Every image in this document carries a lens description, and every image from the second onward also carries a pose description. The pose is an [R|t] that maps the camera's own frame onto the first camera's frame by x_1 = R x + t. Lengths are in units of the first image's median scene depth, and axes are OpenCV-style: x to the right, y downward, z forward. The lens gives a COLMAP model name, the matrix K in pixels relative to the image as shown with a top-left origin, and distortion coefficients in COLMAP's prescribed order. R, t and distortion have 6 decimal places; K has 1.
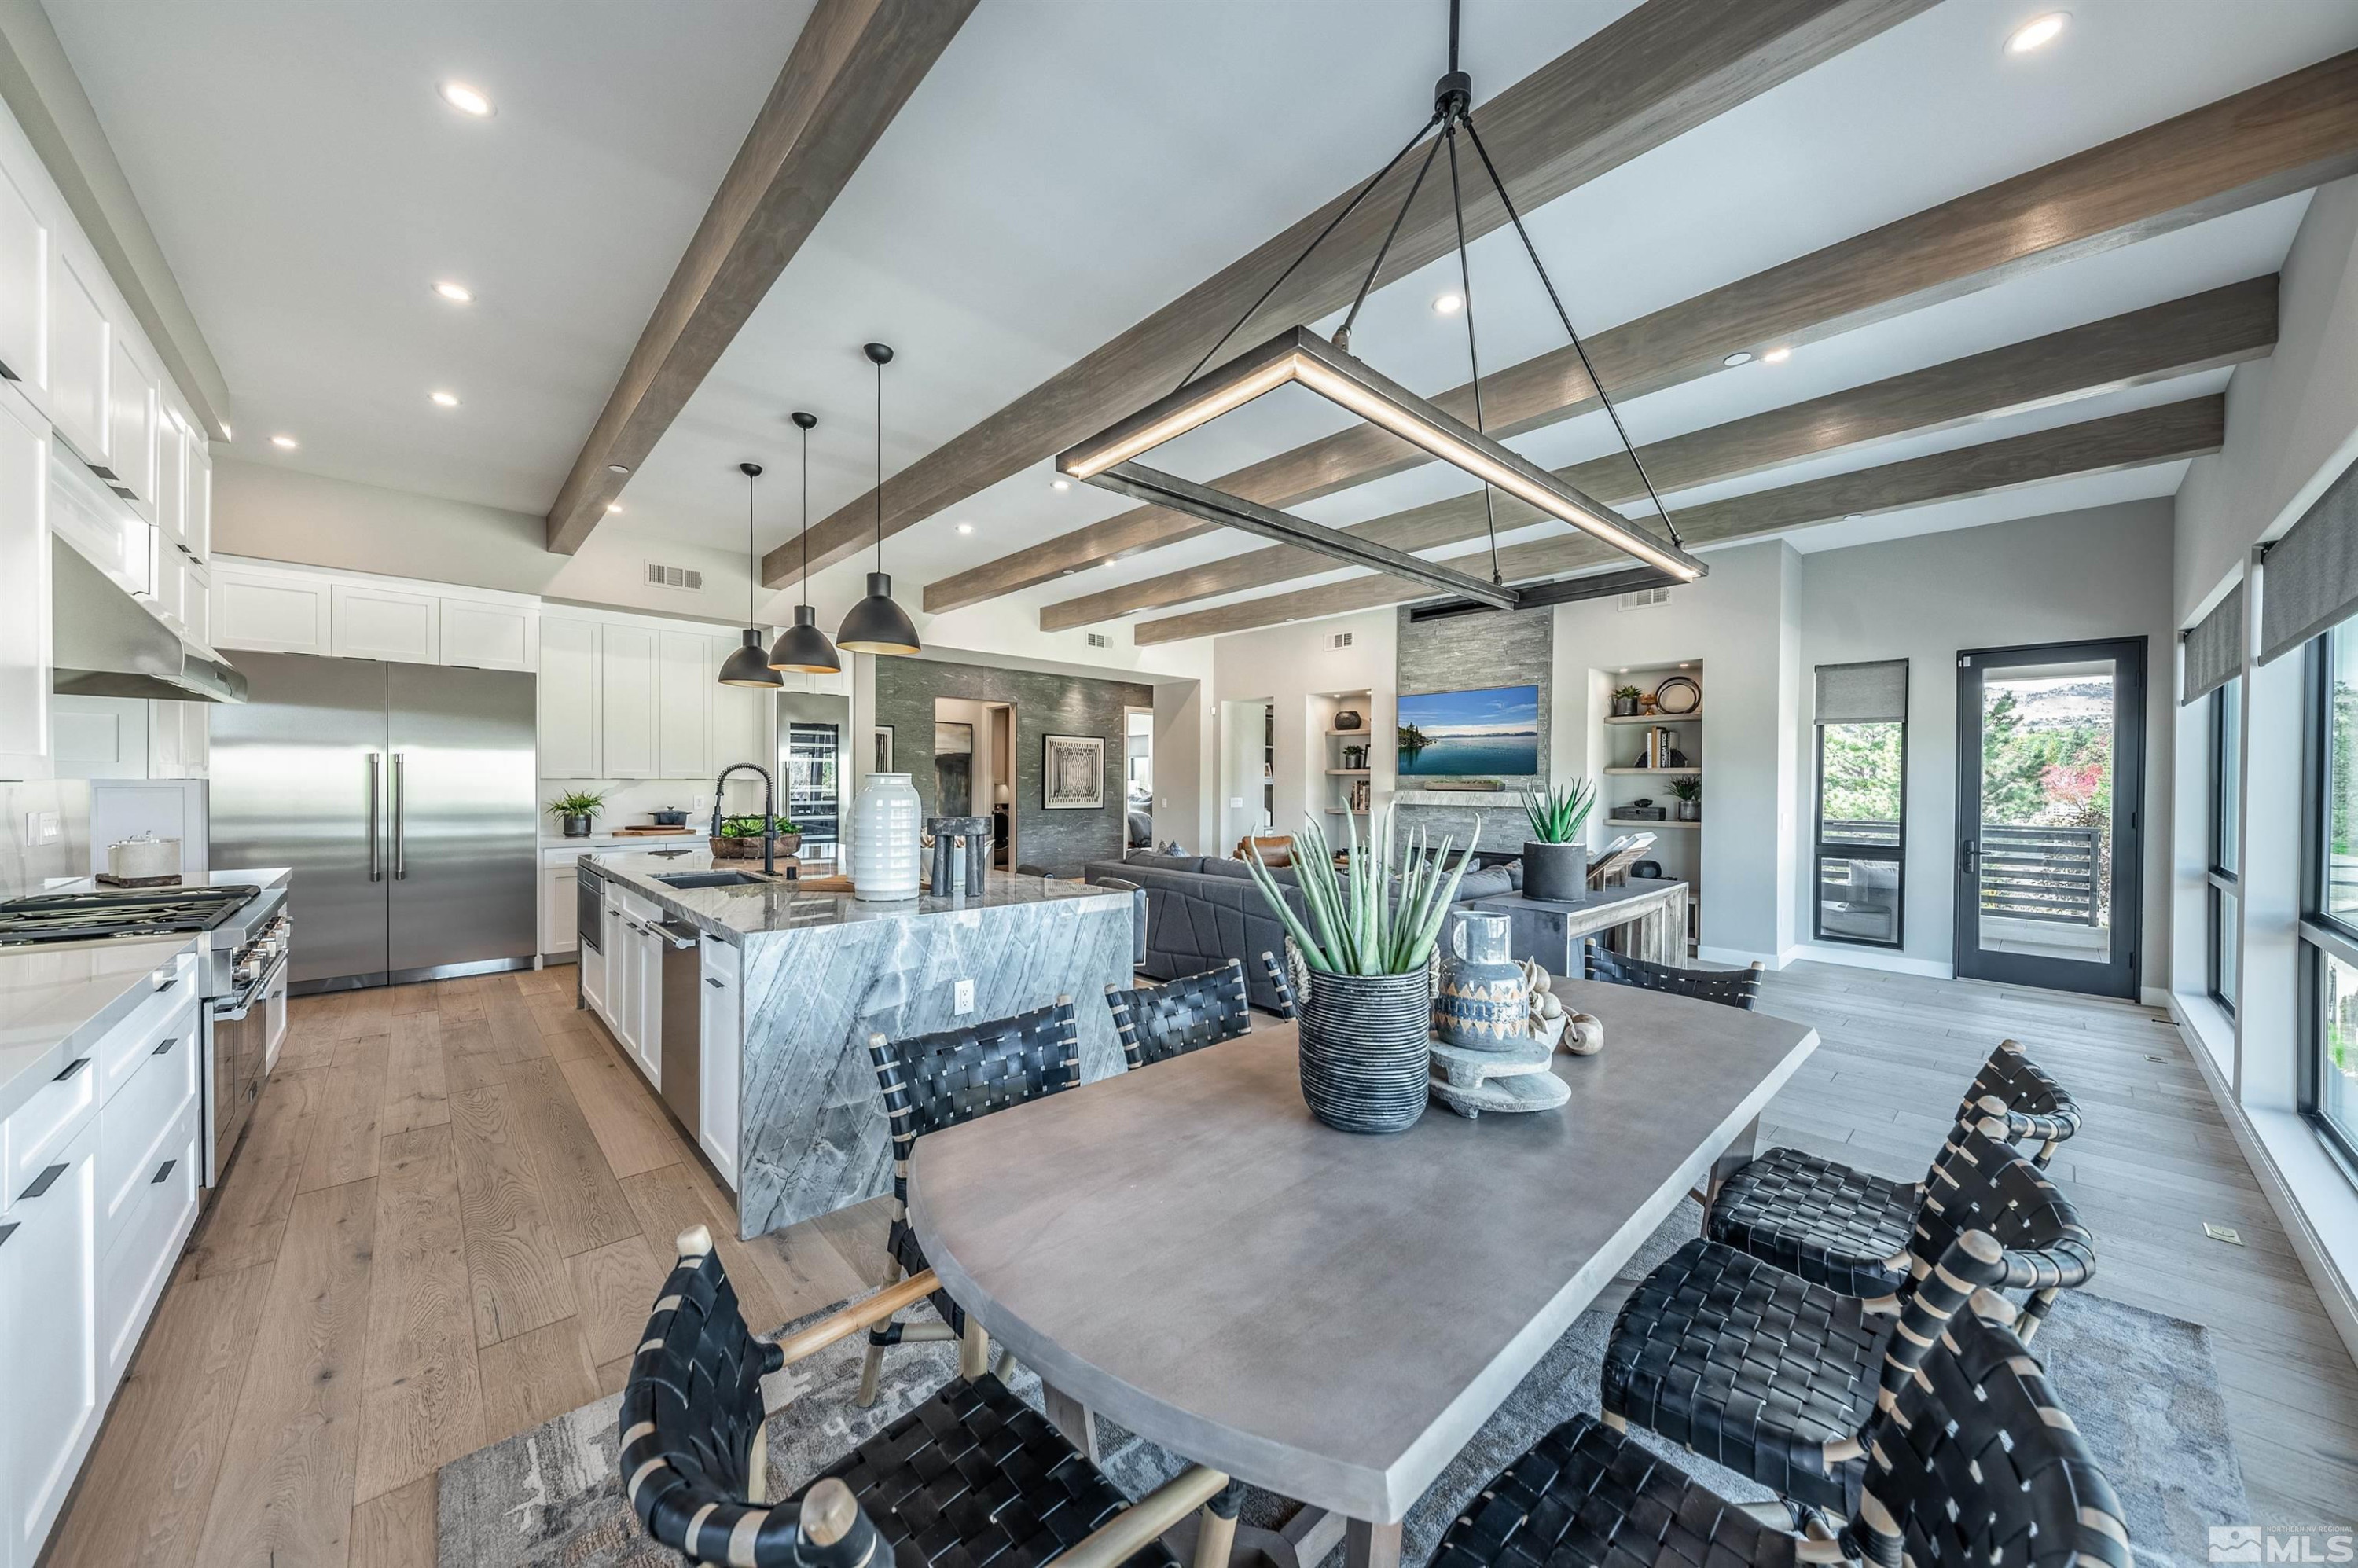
lens RADIAL K [[820.0, 0, 1179.0], [0, 820.0, 784.0], [0, 0, 1]] dist [0.000001, -0.000001]
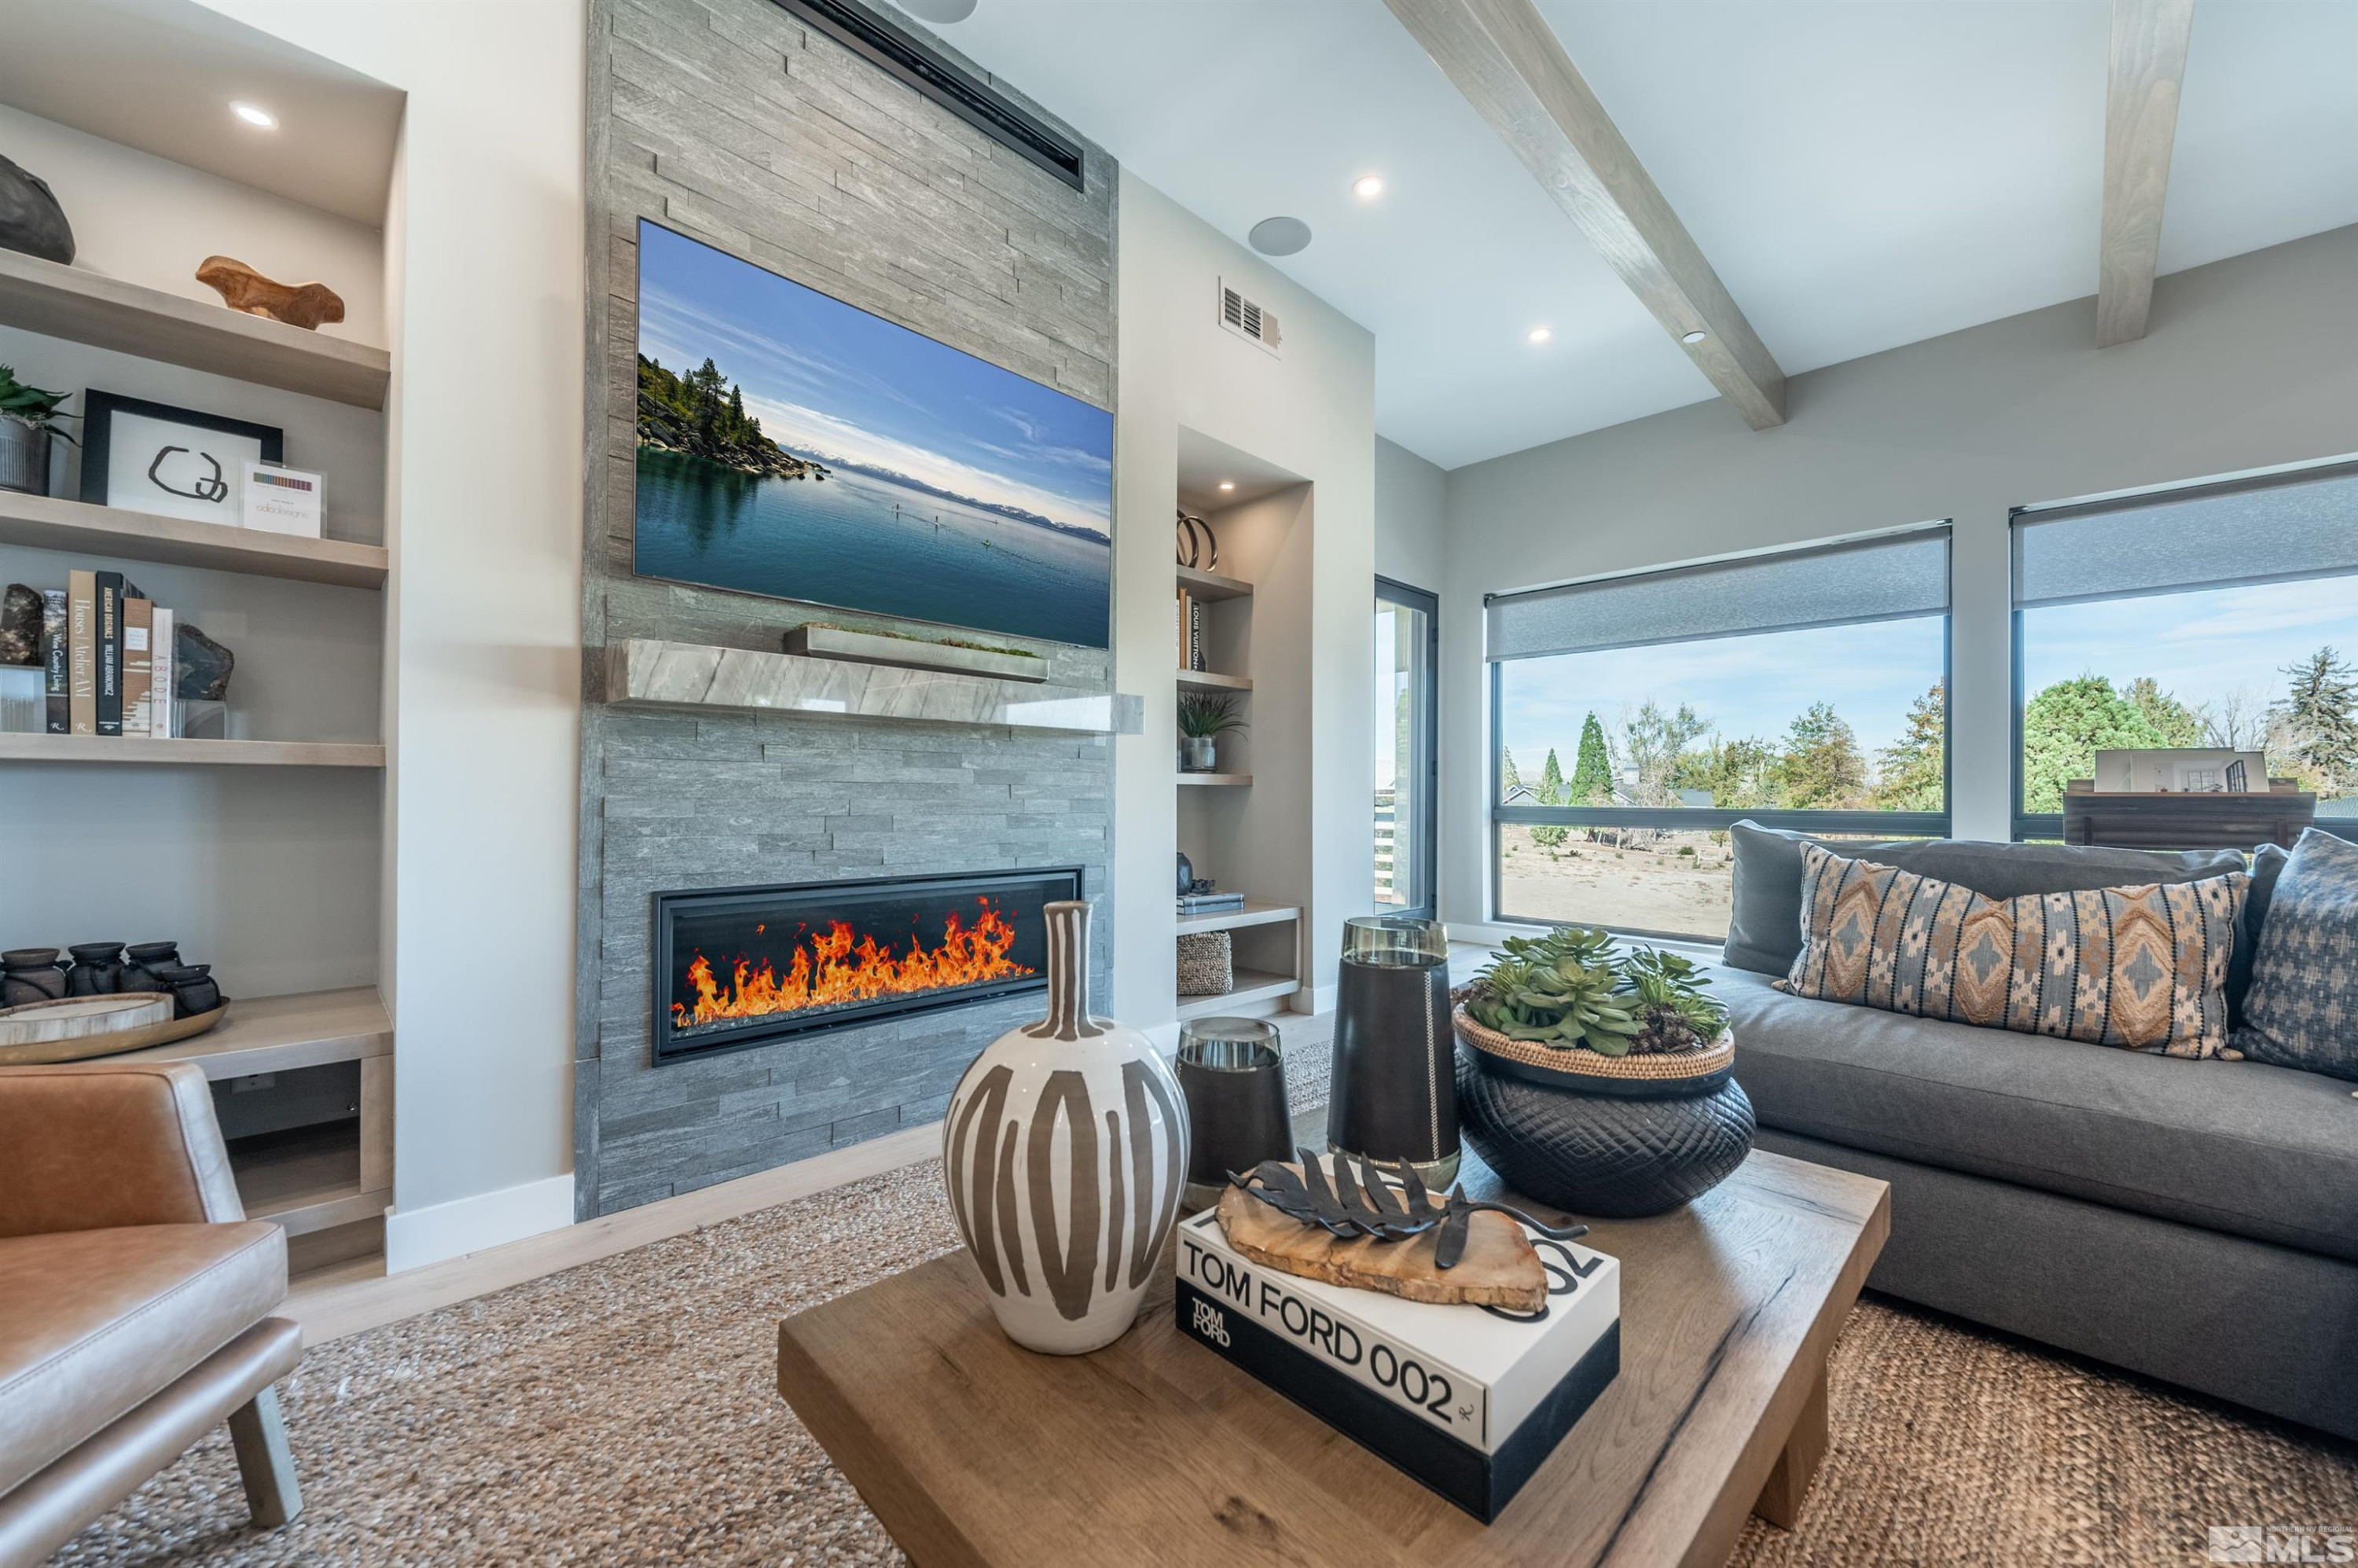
lens RADIAL K [[881.6, 0, 1179.0], [0, 881.6, 784.0], [0, 0, 1]] dist [-0.000081, -0.000032]
pose [[-0.020559, 0.004993, 0.999776, 0.029364], [-0.003912, 0.999979, -0.005074, 0.047574], [-0.999781, -0.004015, -0.020539, 0.879983]]
